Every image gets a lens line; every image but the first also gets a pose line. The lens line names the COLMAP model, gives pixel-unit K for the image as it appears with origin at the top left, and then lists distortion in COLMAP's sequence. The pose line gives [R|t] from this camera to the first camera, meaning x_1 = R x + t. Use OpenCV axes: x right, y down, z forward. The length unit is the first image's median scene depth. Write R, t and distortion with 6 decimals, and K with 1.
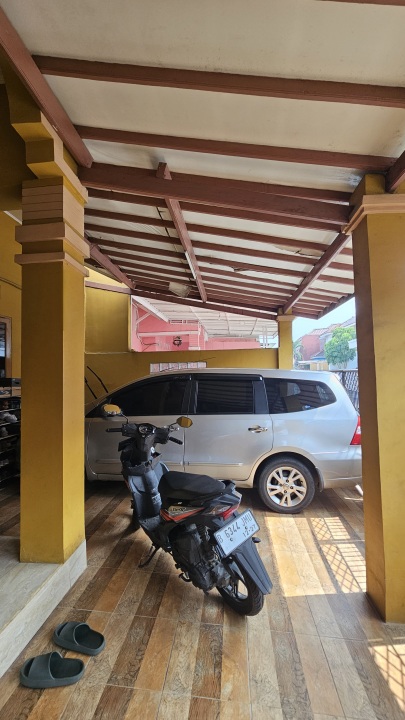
lens RADIAL K [[293.6, 0, 200.8], [0, 293.6, 362.4], [0, 0, 1]] dist [-0.000466, 0.000097]
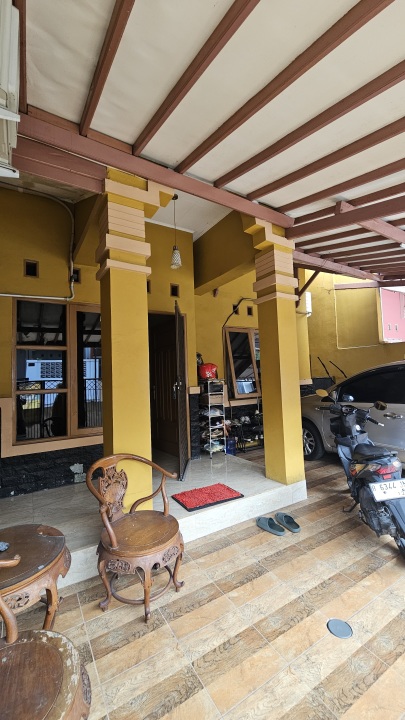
lens RADIAL K [[293.6, 0, 200.8], [0, 293.6, 362.4], [0, 0, 1]] dist [-0.000466, 0.000097]
pose [[0.606799, -0.050508, -0.793249, 0.520578], [0.062874, 0.997902, -0.015443, 0.006848], [0.792365, -0.040504, 0.608702, -0.306865]]
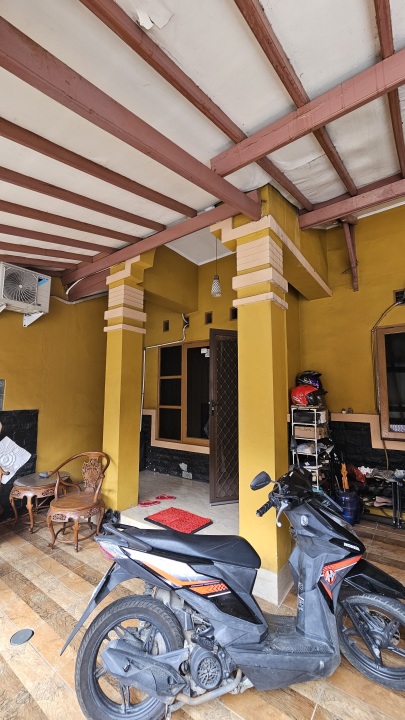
lens RADIAL K [[293.6, 0, 200.8], [0, 293.6, 362.4], [0, 0, 1]] dist [-0.000466, 0.000097]
pose [[-0.517502, -0.082578, -0.851688, 0.636317], [0.046997, 0.991087, -0.124650, 0.037245], [0.854390, -0.104533, -0.509009, 1.459096]]
